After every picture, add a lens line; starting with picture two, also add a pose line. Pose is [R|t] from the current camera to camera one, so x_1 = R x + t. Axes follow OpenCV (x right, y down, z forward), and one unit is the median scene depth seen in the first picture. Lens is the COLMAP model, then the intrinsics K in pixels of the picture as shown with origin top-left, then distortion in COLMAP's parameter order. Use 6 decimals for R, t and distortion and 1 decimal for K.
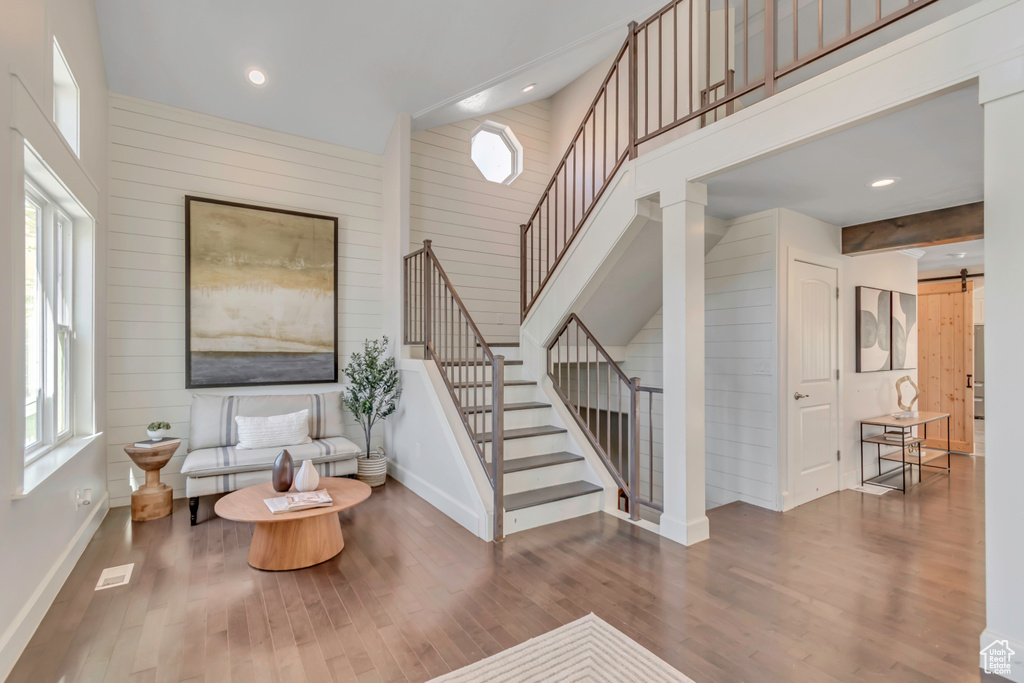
lens RADIAL K [[458.7, 0, 514.6], [0, 458.7, 349.0], [0, 0, 1]] dist [0.005659, 0.000449]
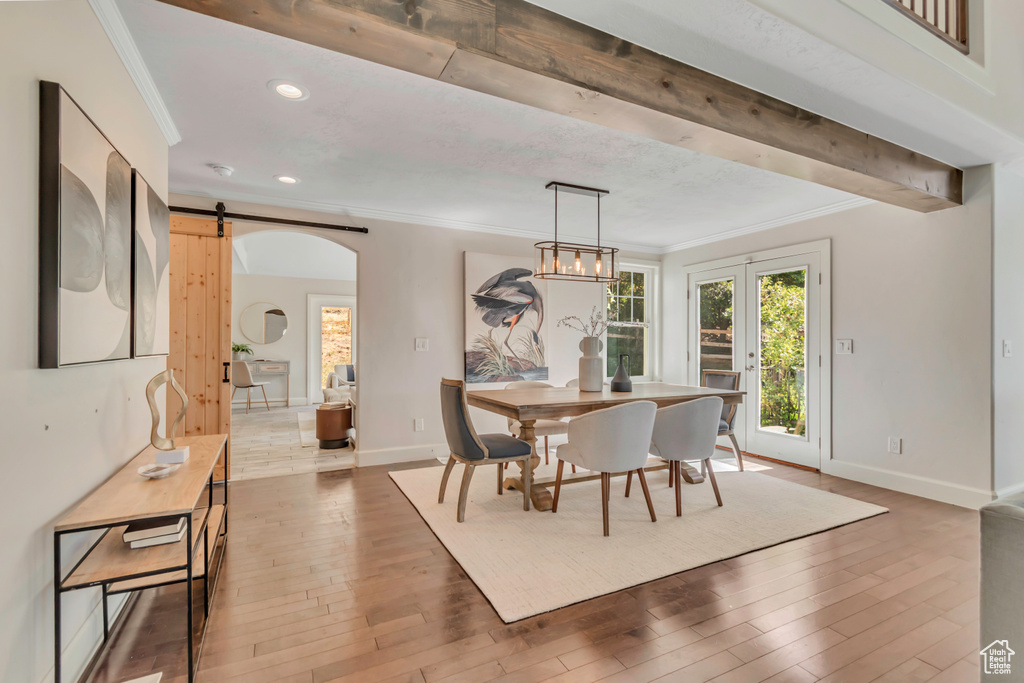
lens RADIAL K [[458.7, 0, 514.1], [0, 458.7, 343.9], [0, 0, 1]] dist [0.005659, 0.000449]
pose [[0.111588, 0.002205, 0.993752, 0.370831], [-0.008792, 0.999961, -0.001231, 0.025775], [-0.993716, -0.008600, 0.111603, 0.512400]]
